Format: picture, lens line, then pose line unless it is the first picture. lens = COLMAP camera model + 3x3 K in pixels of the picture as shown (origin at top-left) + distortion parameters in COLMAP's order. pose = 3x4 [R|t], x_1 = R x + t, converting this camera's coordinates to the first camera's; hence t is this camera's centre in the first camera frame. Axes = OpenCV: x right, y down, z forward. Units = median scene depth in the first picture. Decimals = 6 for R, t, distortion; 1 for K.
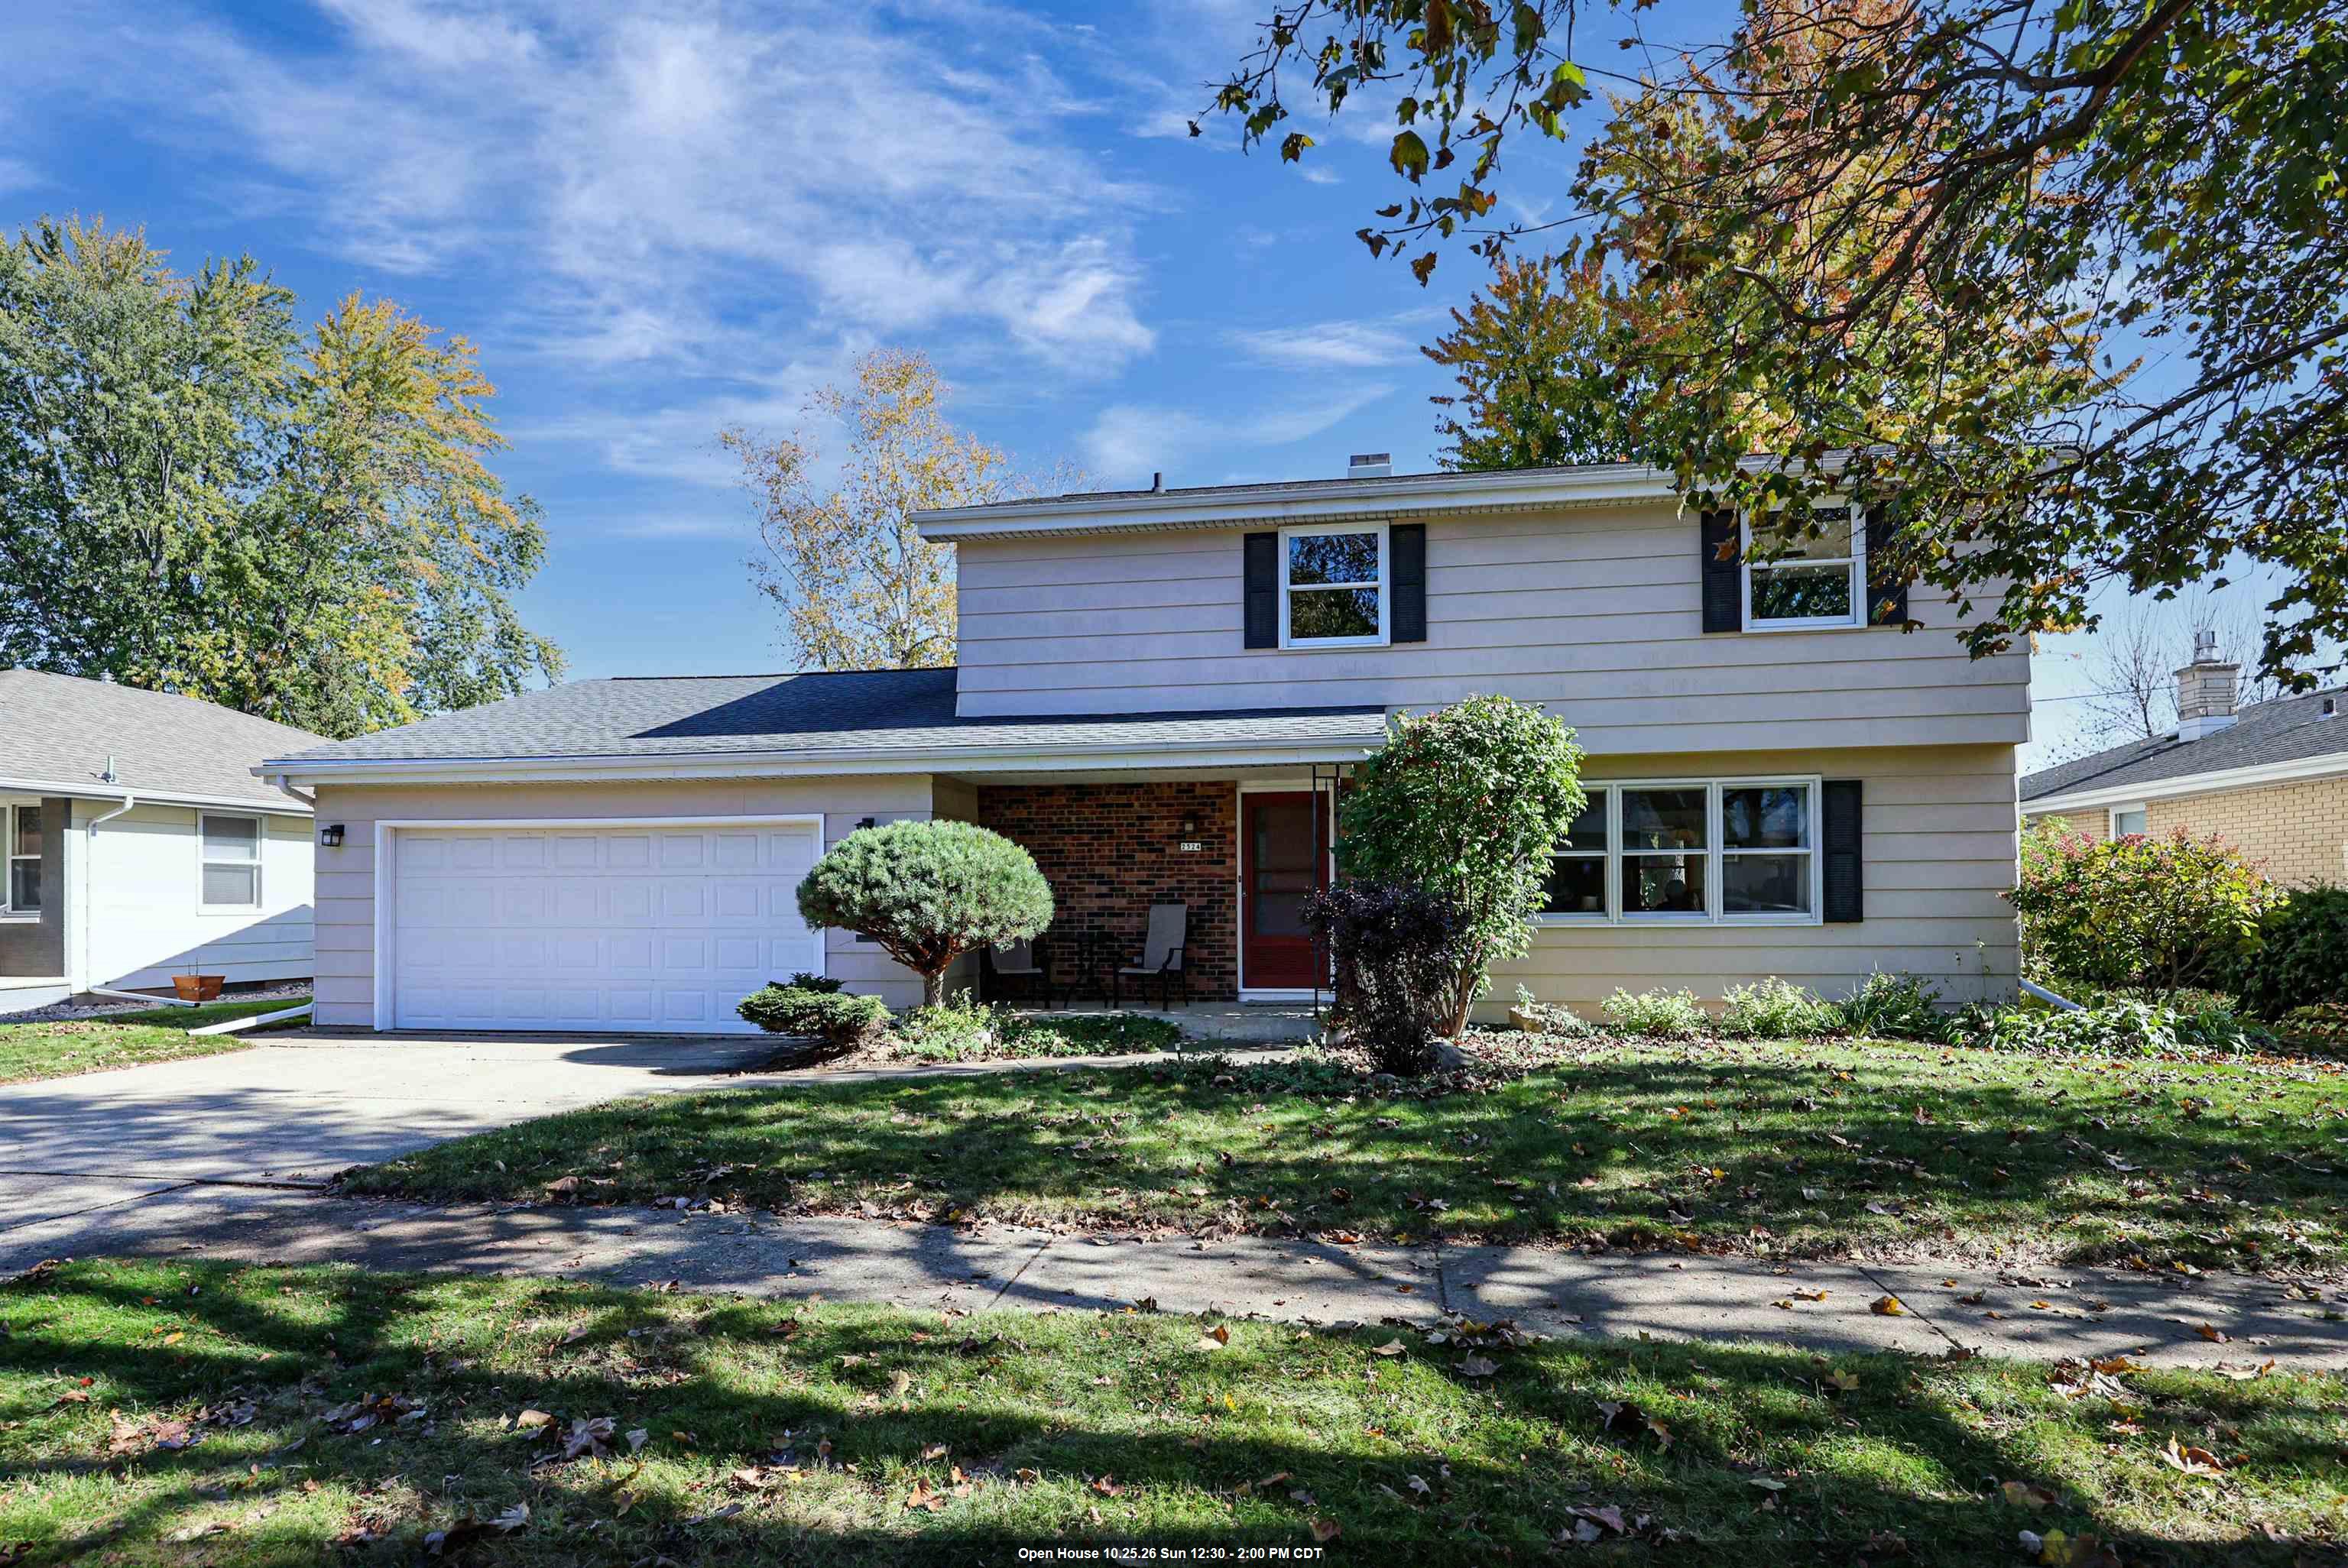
lens RADIAL K [[1319.6, 0, 1167.4], [0, 1319.6, 884.3], [0, 0, 1]] dist [-0.000777, -0.000090]
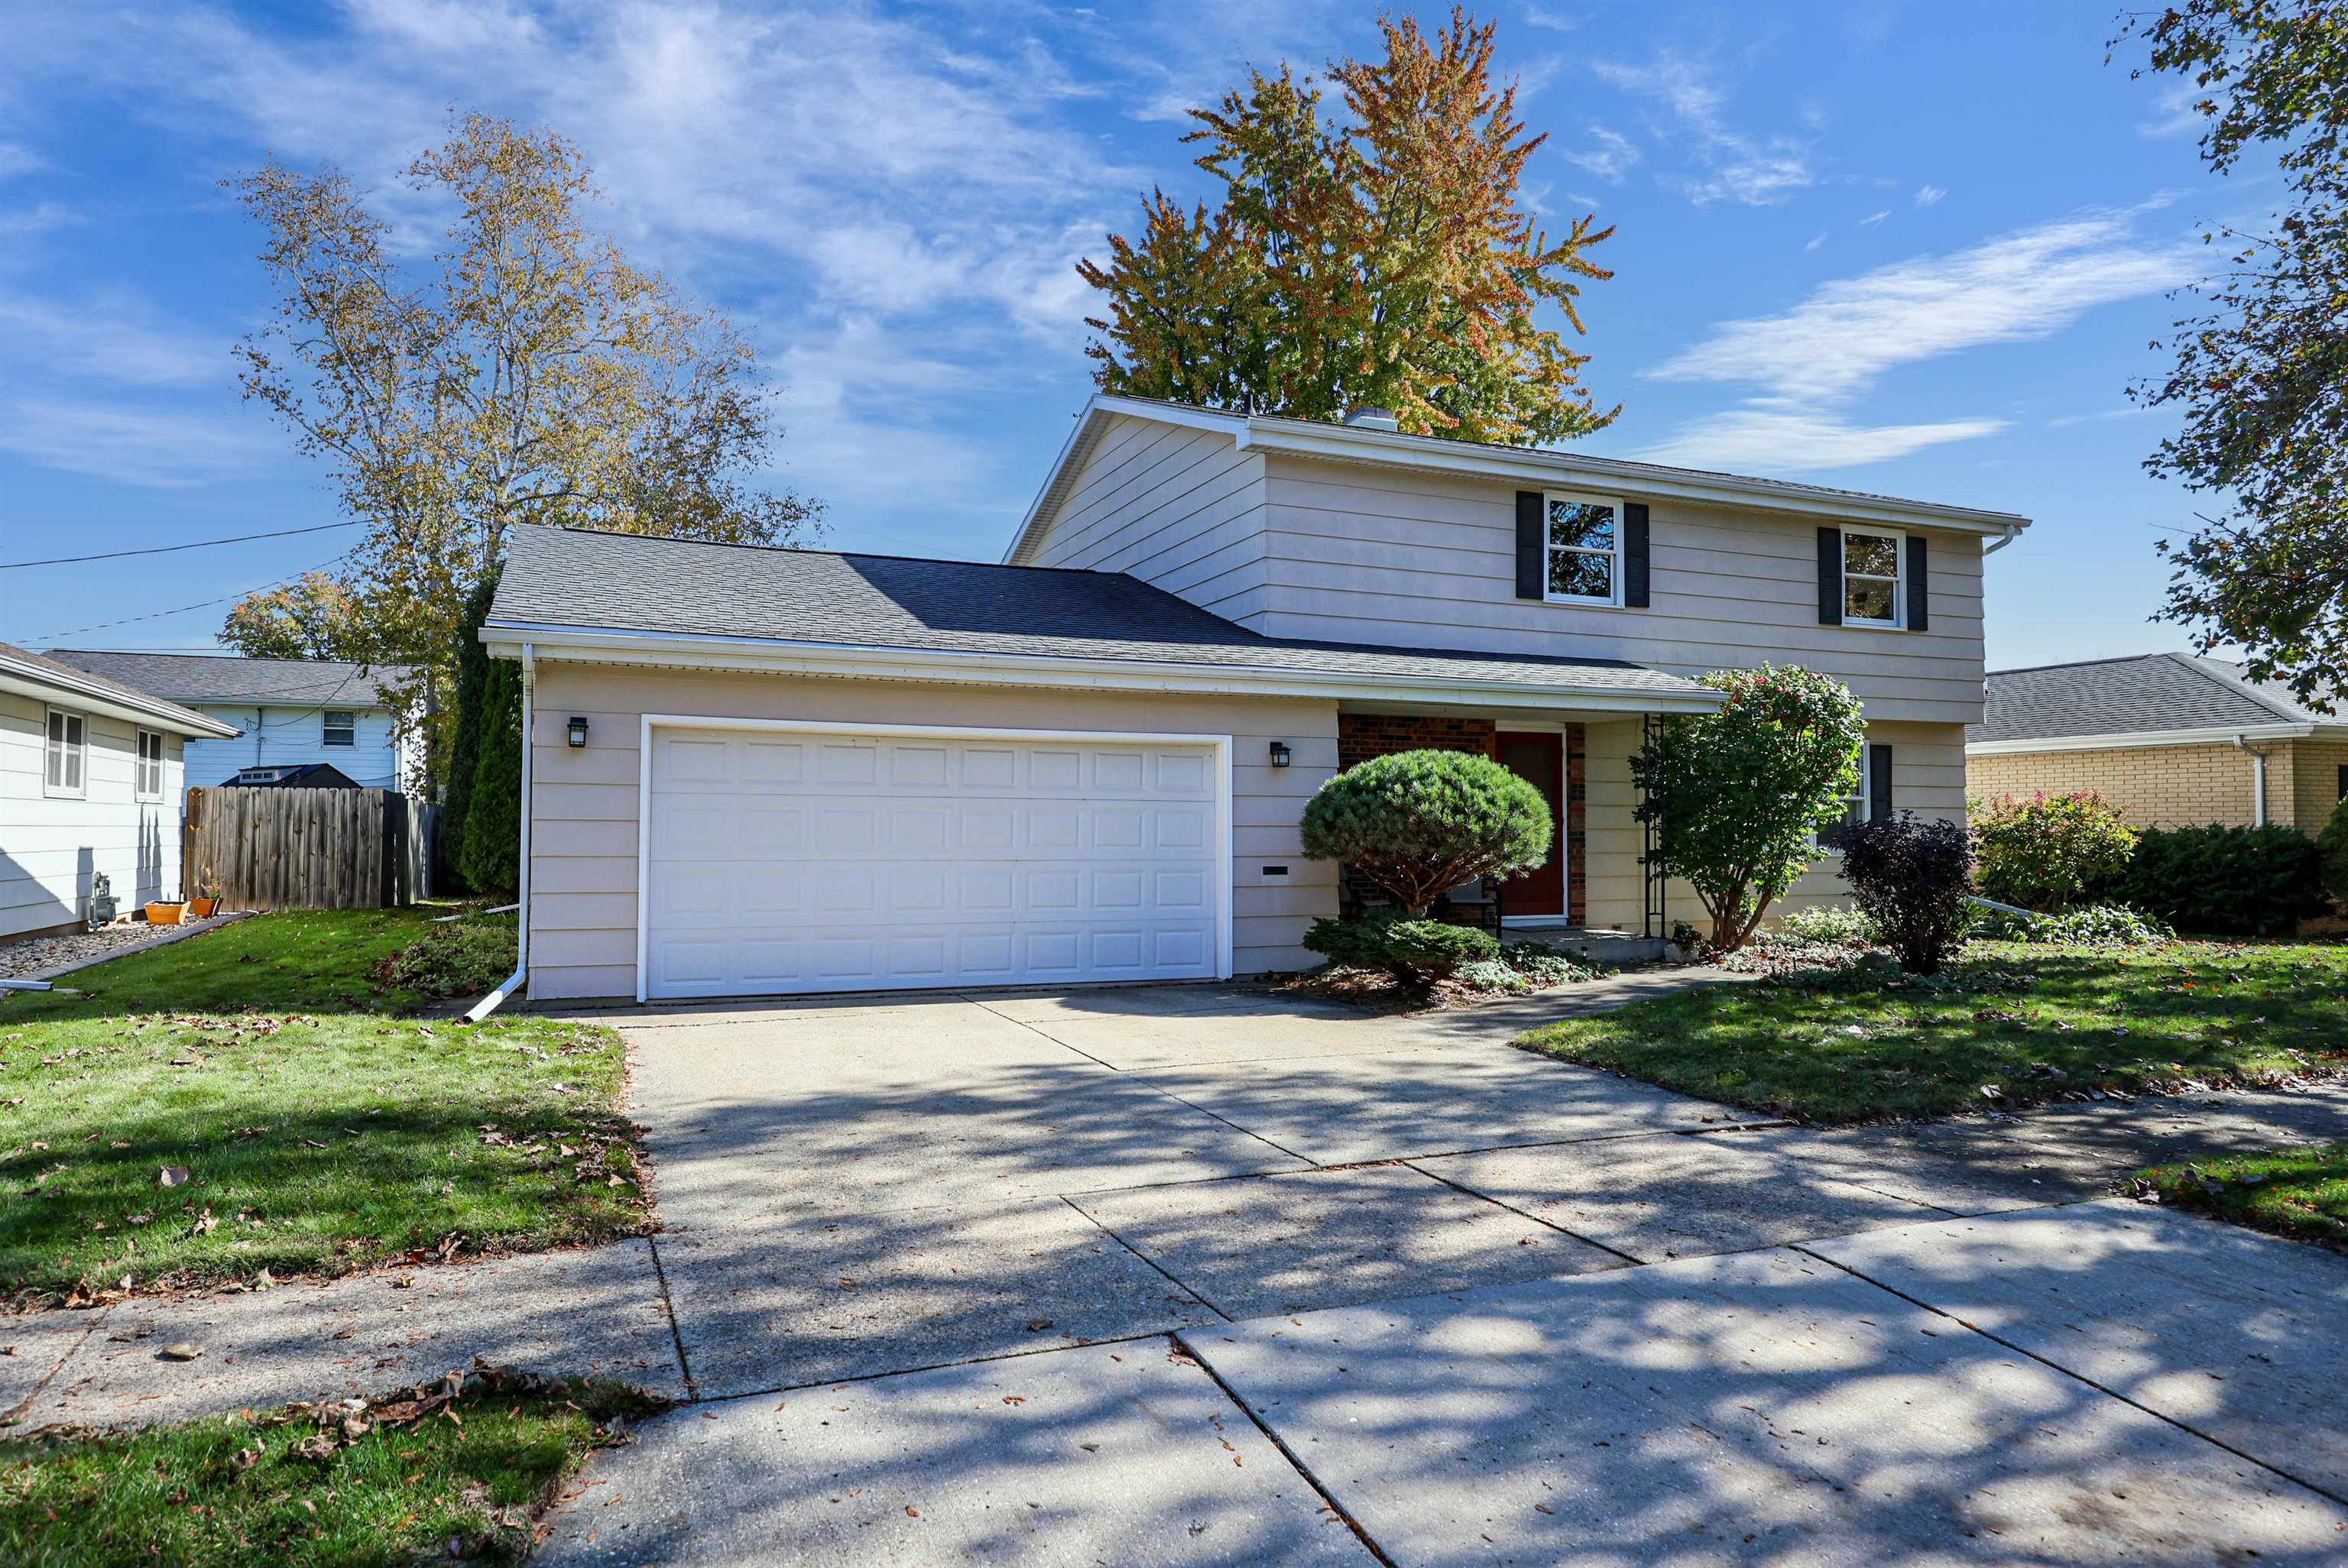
lens RADIAL K [[1440.8, 0, 1174.0], [0, 1440.8, 784.0], [0, 0, 1]] dist [-0.001523, -0.000316]
pose [[0.838569, 0.026470, 0.544152, -0.826014], [-0.016156, 0.999588, -0.023728, 0.004871], [-0.544556, 0.011106, 0.838651, 0.177680]]
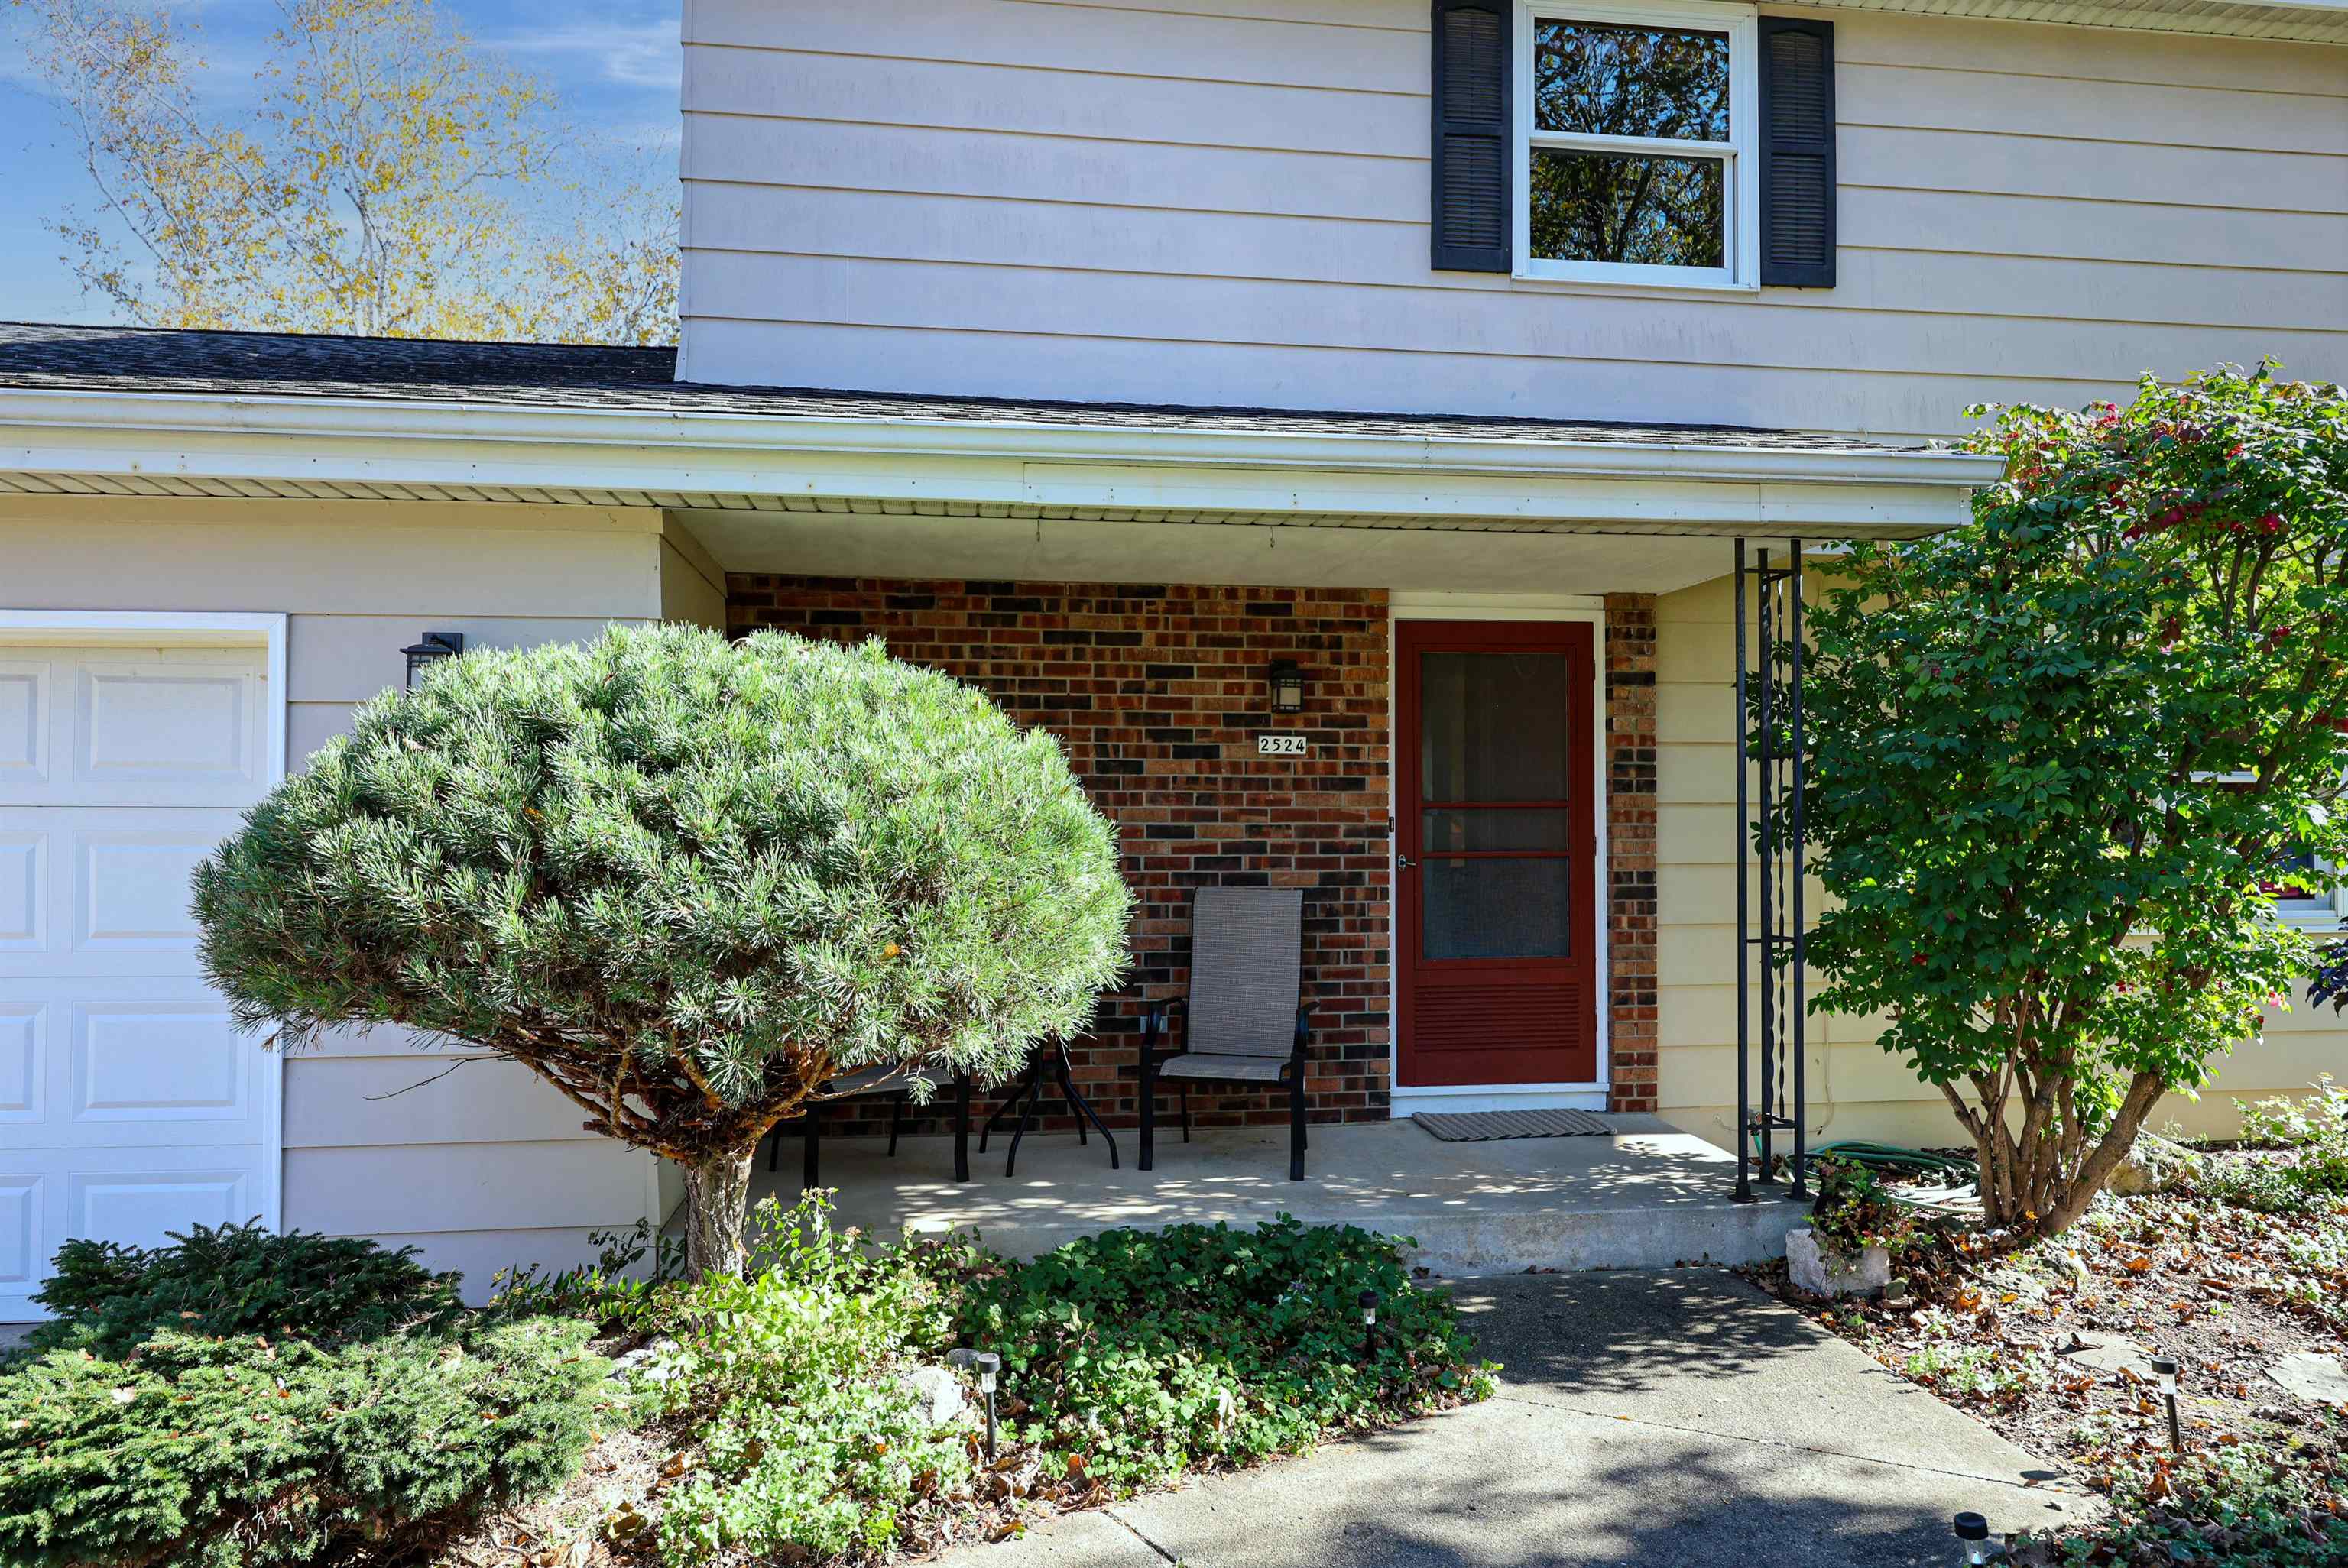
lens RADIAL K [[1564.6, 0, 1174.0], [0, 1564.6, 784.0], [0, 0, 1]] dist [-0.003319, 0.001206]
pose [[0.952162, 0.013287, 0.305304, -0.169694], [-0.010406, 0.999885, -0.011063, -0.011241], [-0.305416, 0.007357, 0.952191, 0.573224]]
